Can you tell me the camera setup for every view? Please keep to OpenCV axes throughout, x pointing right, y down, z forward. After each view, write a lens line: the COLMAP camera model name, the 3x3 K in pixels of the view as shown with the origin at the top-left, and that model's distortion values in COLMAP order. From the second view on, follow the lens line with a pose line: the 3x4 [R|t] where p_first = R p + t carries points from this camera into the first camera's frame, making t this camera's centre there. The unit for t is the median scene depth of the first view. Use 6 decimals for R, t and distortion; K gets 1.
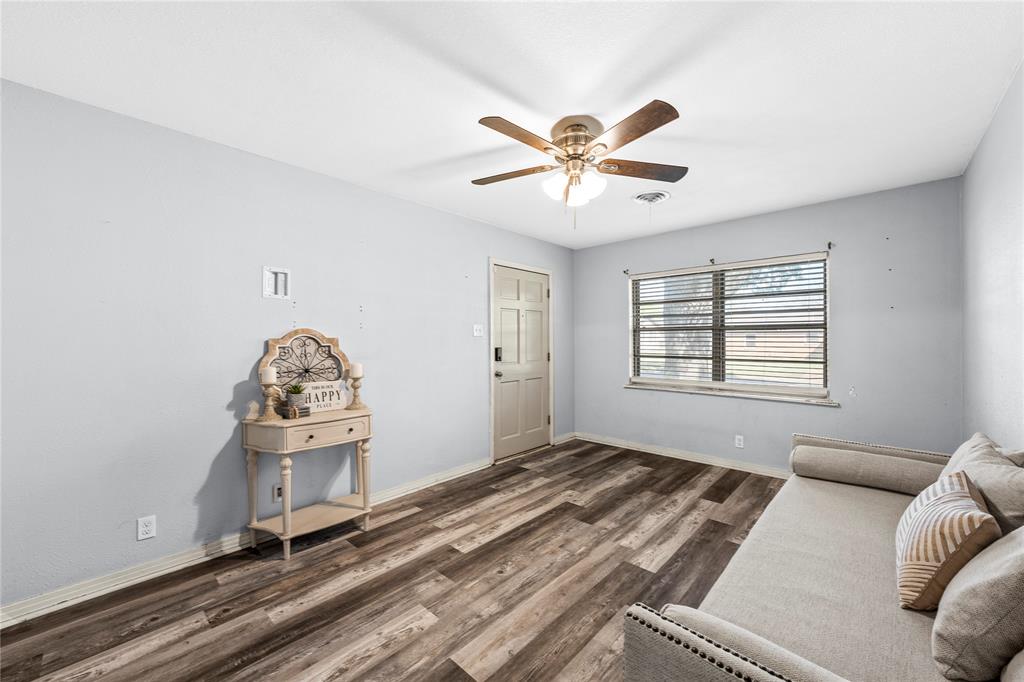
lens RADIAL K [[388.7, 0, 516.2], [0, 388.7, 344.4], [0, 0, 1]] dist [-0.001444, -0.000123]
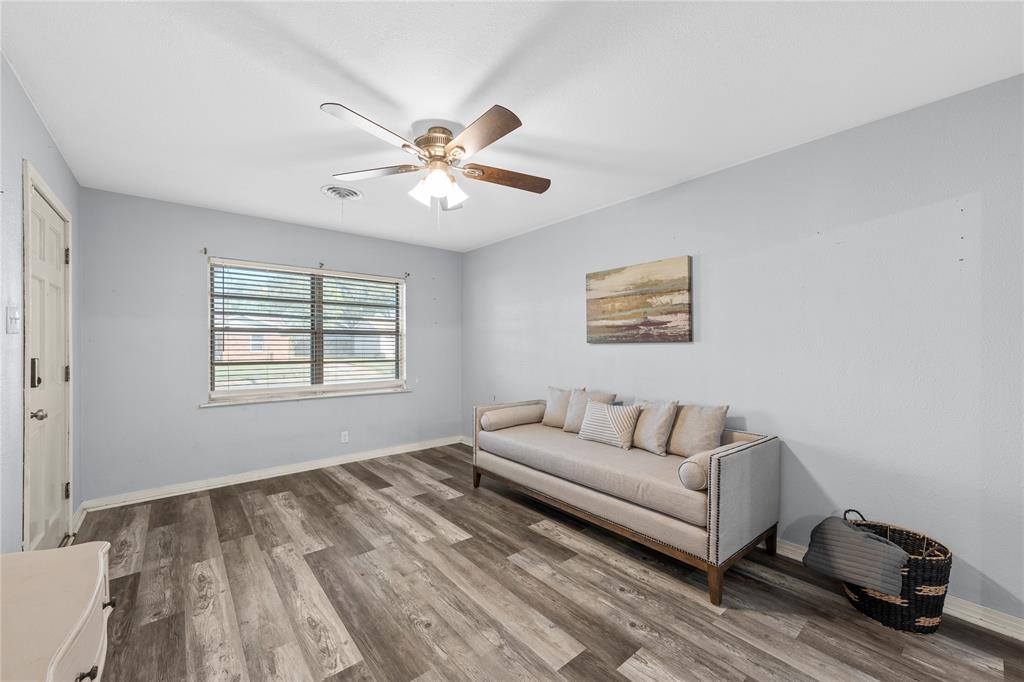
lens RADIAL K [[398.9, 0, 510.9], [0, 398.9, 343.5], [0, 0, 1]] dist [-0.000582, -0.000174]
pose [[0.136248, 0.002419, 0.990672, -0.678228], [0.007488, 0.999966, -0.003471, -0.005835], [-0.990646, 0.007891, 0.136225, 0.559714]]
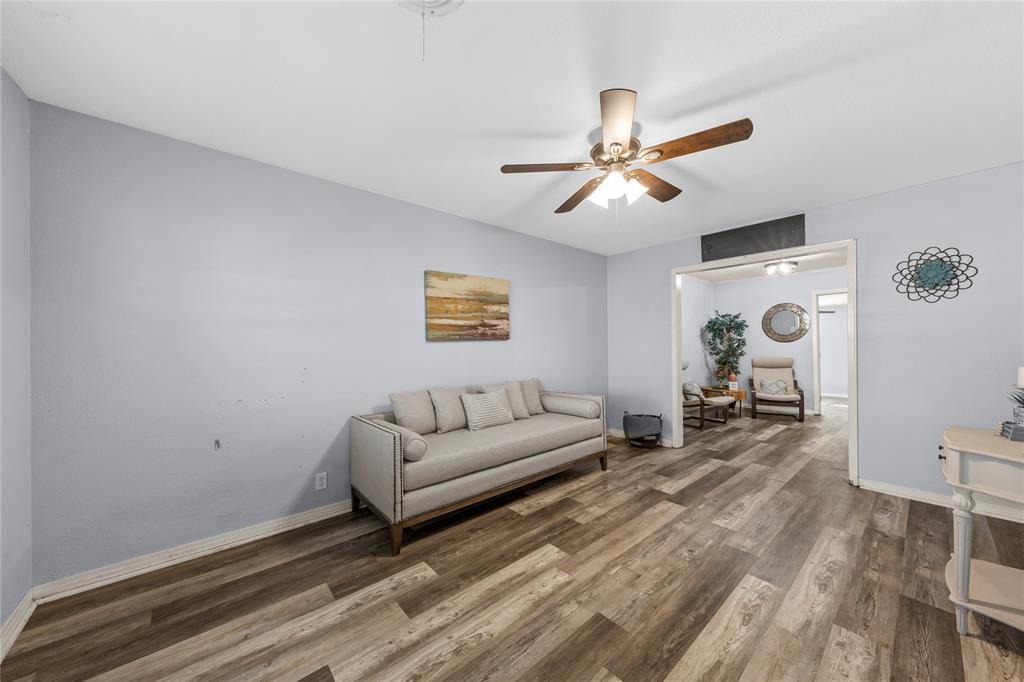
lens RADIAL K [[366.7, 0, 512.0], [0, 366.7, 341.0], [0, 0, 1]] dist [-0.000901, -0.000208]
pose [[-0.993576, 0.013349, 0.112379, 0.265327], [0.013751, 0.999902, 0.002800, -0.008936], [-0.112331, 0.004327, -0.993661, 1.643536]]
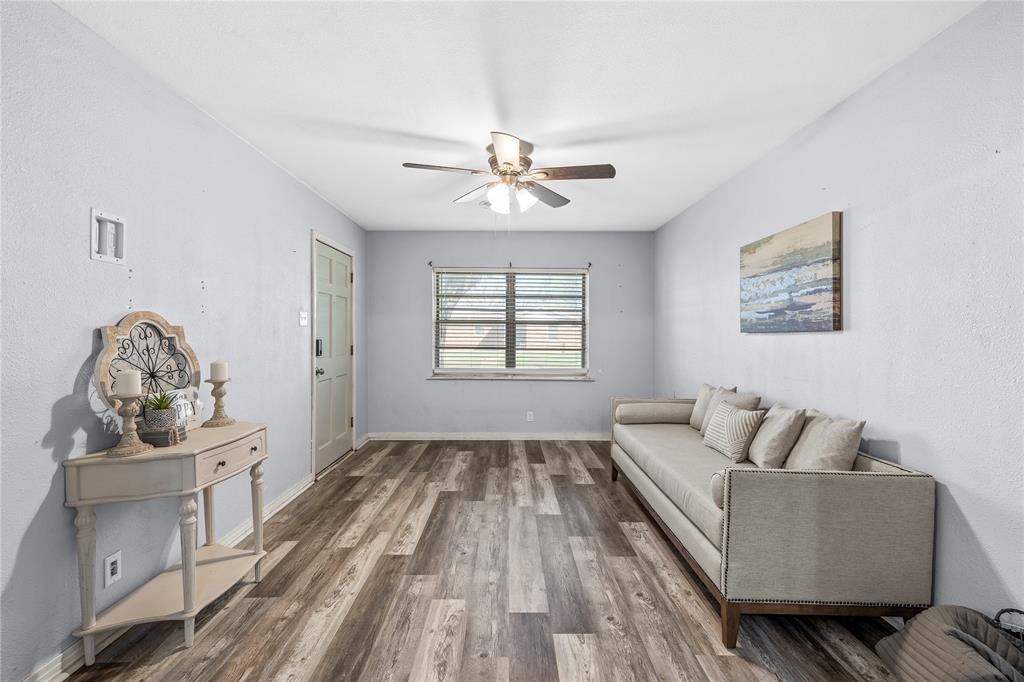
lens RADIAL K [[448.1, 0, 510.7], [0, 448.1, 337.9], [0, 0, 1]] dist [0.002232, 0.000006]
pose [[0.733604, -0.001226, 0.679576, -0.608120], [-0.001256, 0.999994, 0.003159, 0.001242], [-0.679576, -0.003171, 0.733599, 0.023592]]
